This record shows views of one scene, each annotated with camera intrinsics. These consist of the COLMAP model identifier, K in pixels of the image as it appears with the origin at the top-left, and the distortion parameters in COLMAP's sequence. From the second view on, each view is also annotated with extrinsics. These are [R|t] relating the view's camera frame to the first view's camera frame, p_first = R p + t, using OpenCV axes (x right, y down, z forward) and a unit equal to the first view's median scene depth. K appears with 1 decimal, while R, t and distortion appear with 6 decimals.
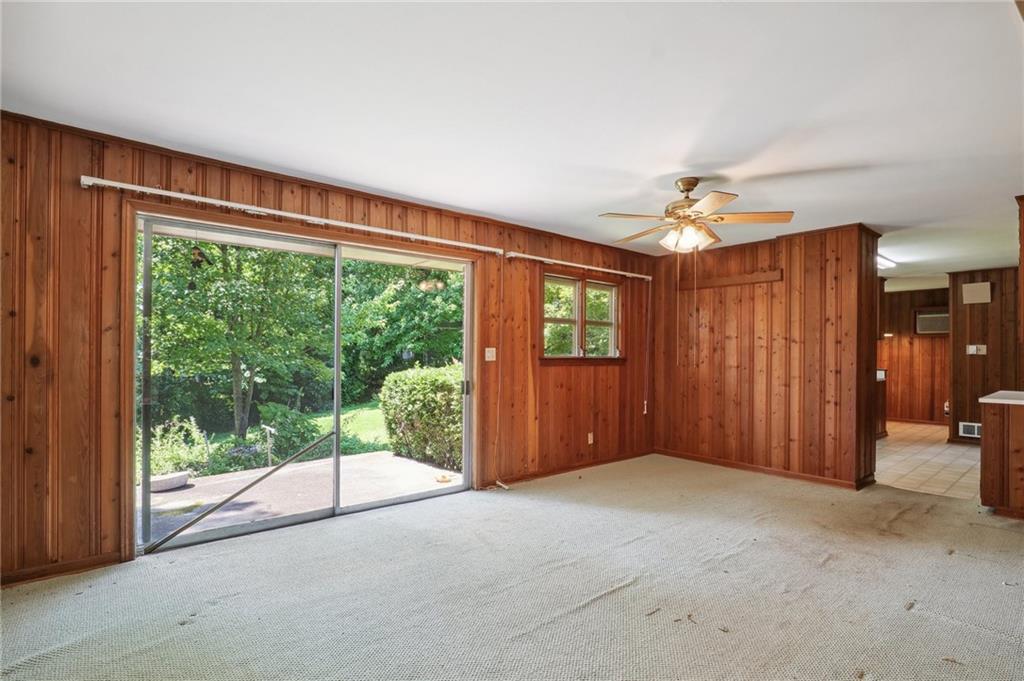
lens RADIAL K [[488.4, 0, 512.6], [0, 488.4, 351.5], [0, 0, 1]] dist [-0.018778, 0.000986]
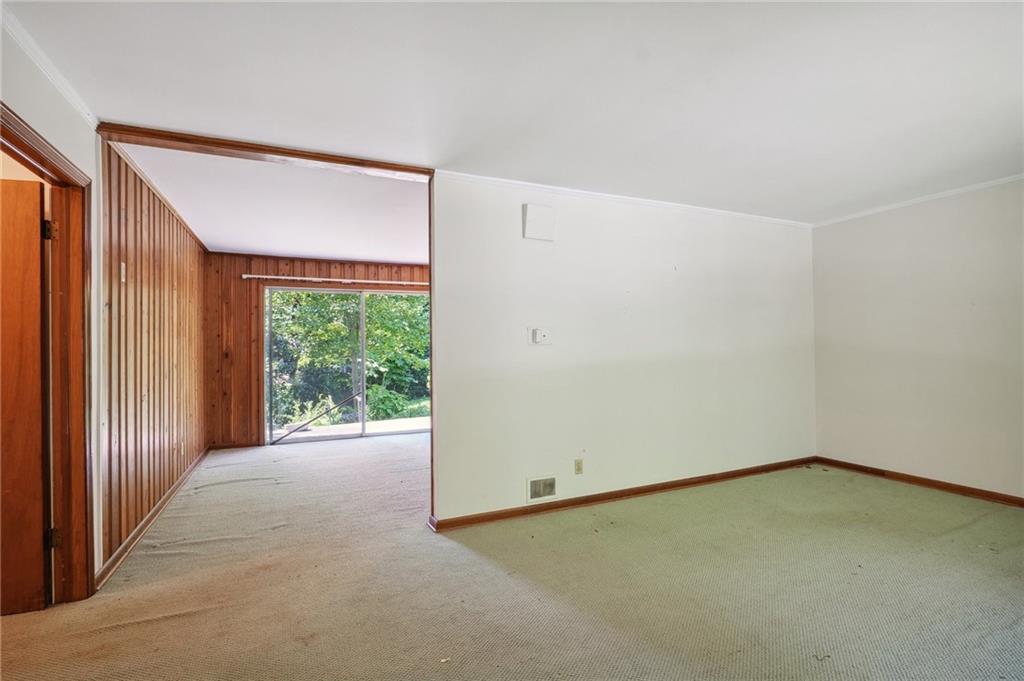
lens RADIAL K [[488.4, 0, 515.3], [0, 488.4, 336.8], [0, 0, 1]] dist [-0.018778, 0.000986]
pose [[0.963042, -0.021296, -0.268510, 0.877120], [0.017611, 0.999715, -0.016127, -0.007545], [0.268777, 0.010802, 0.963142, -0.793140]]
